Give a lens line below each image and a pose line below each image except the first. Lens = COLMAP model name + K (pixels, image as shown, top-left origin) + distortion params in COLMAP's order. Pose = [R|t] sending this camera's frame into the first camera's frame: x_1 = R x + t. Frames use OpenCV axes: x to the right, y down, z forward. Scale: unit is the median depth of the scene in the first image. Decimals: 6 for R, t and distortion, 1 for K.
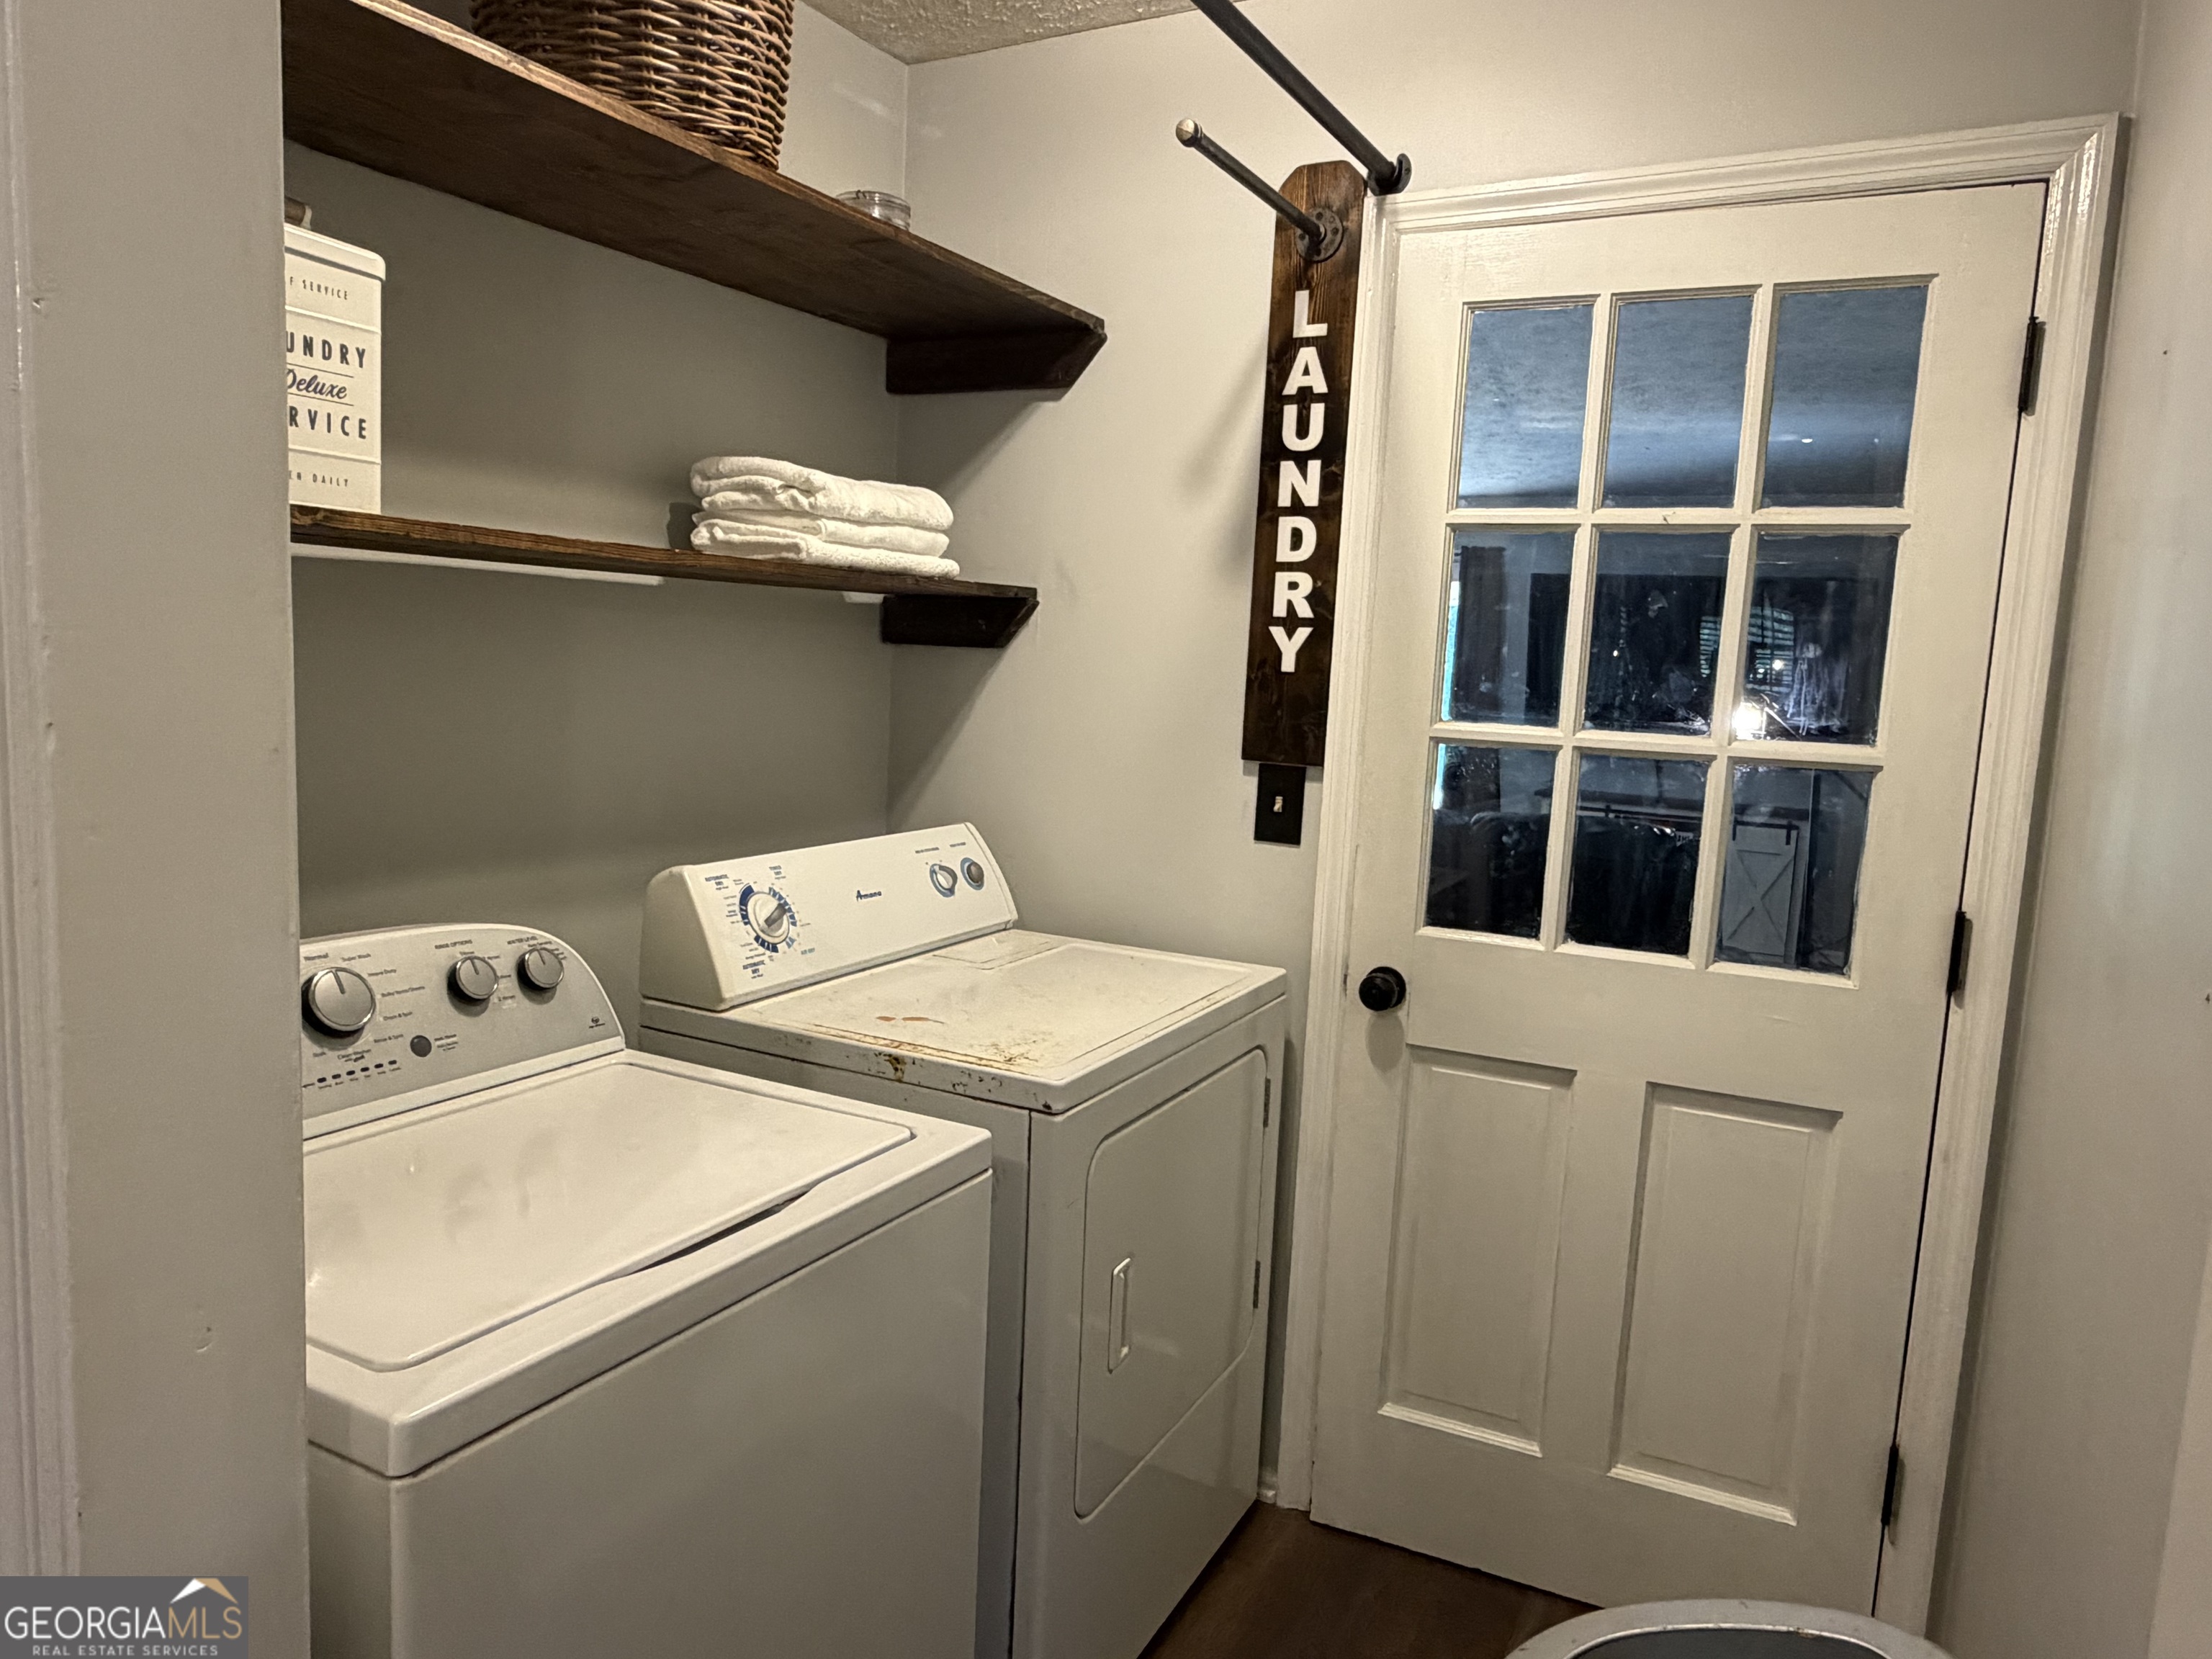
lens RADIAL K [[1444.0, 0, 1106.6], [0, 1444.0, 834.0], [0, 0, 1]] dist [0.001316, -0.000123]
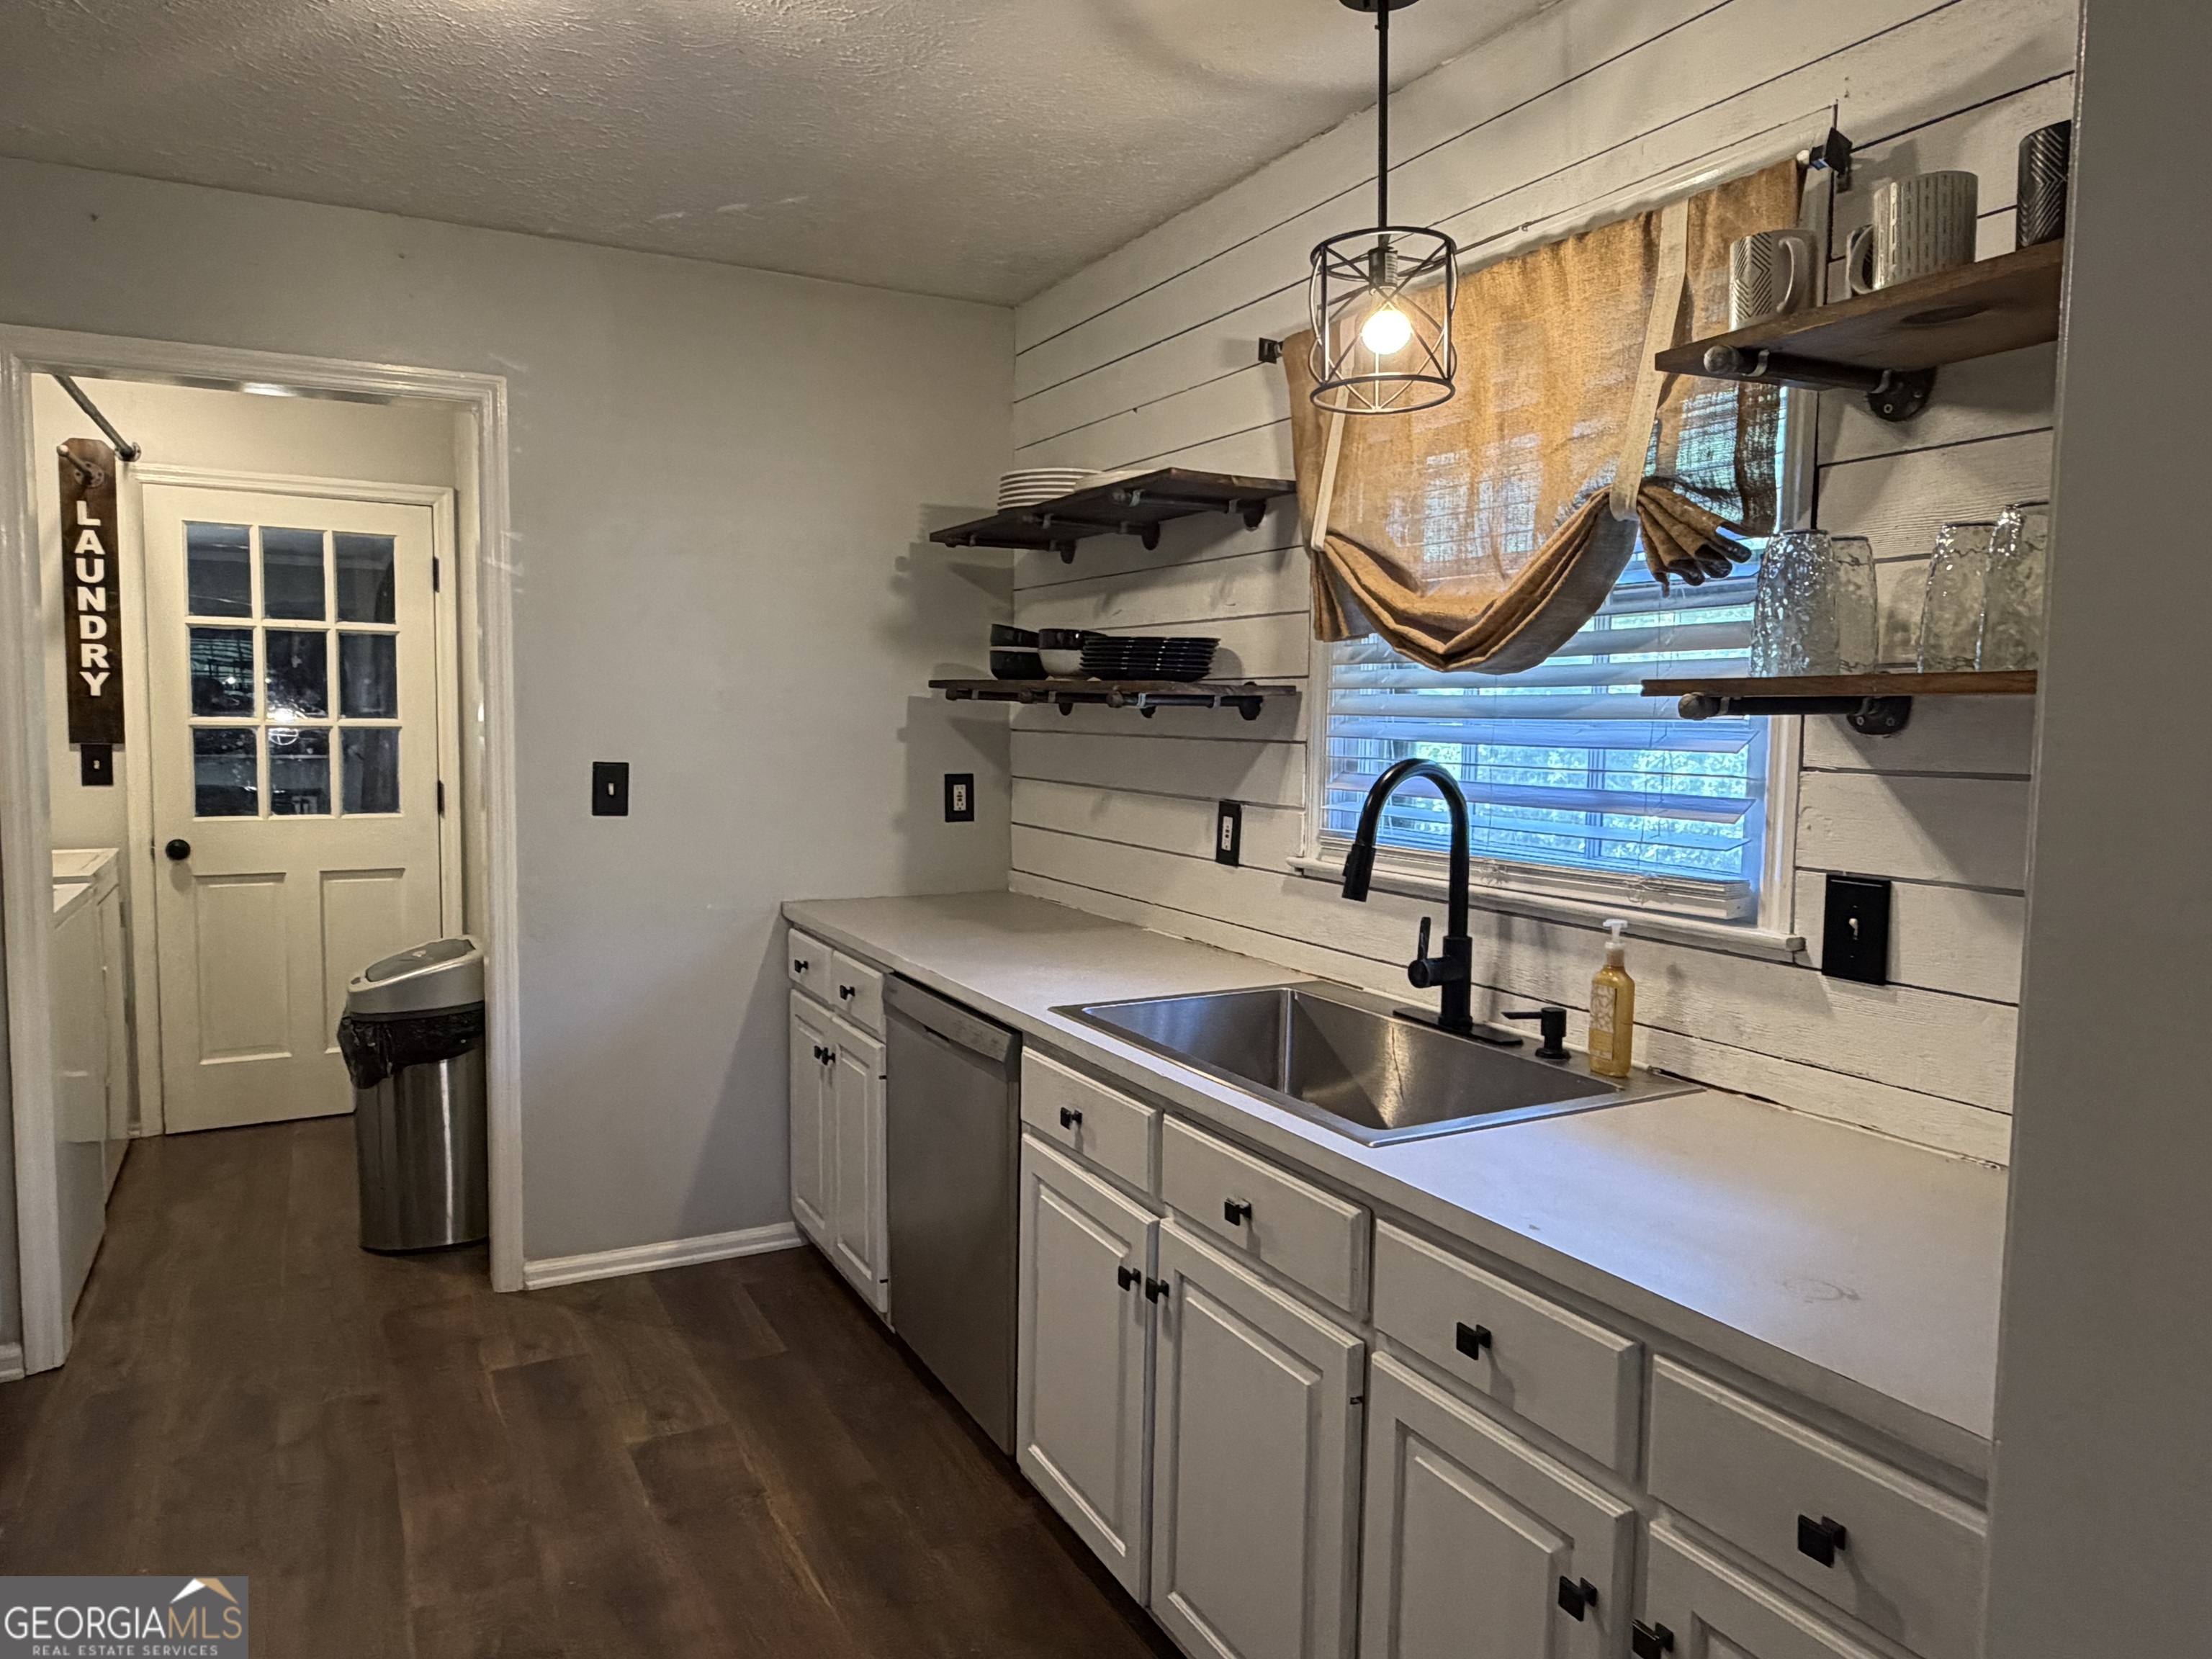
lens RADIAL K [[1444.0, 0, 1095.1], [0, 1444.0, 833.6], [0, 0, 1]] dist [0.001316, -0.000123]
pose [[0.559889, -0.104753, 0.821919, -0.745861], [0.117283, 0.992008, 0.046538, 0.139925], [-0.820225, 0.070341, 0.567700, -1.197848]]
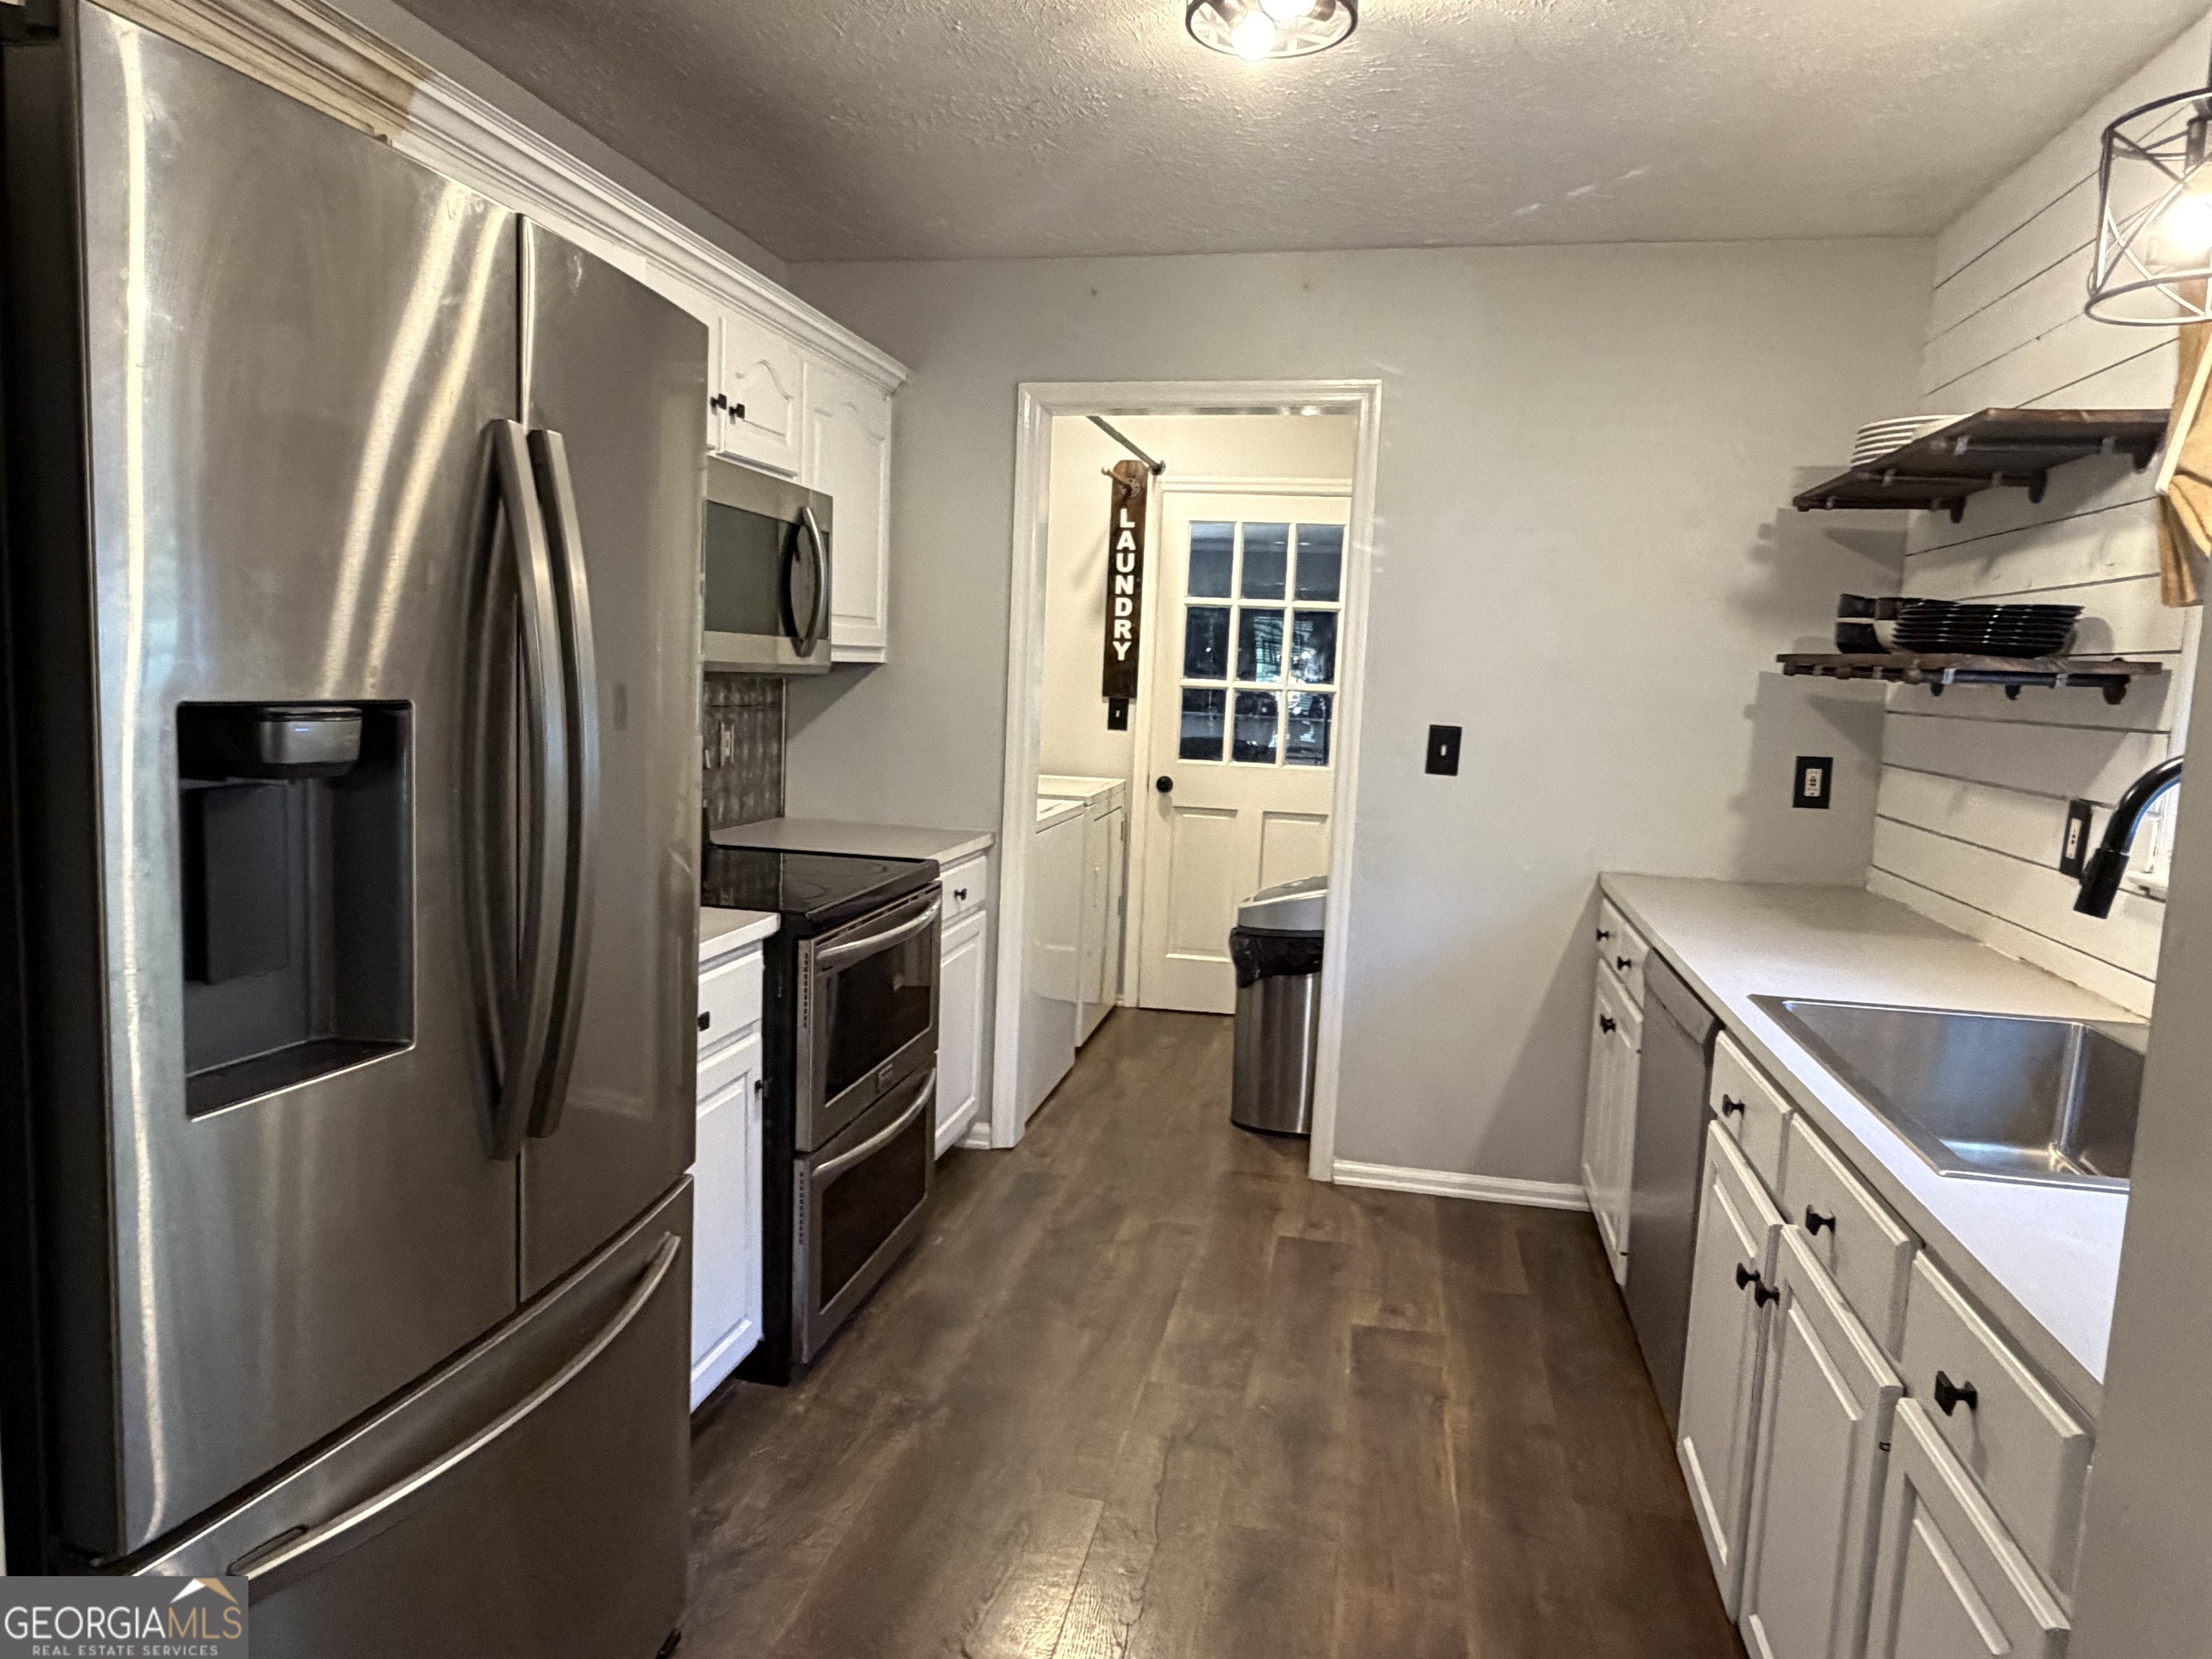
lens RADIAL K [[1444.0, 0, 1097.0], [0, 1444.0, 838.9], [0, 0, 1]] dist [0.001316, -0.000123]
pose [[0.960902, -0.038211, 0.274240, -0.618963], [0.037504, 0.999266, 0.007825, 0.177917], [-0.274337, 0.002766, 0.961629, -1.403323]]
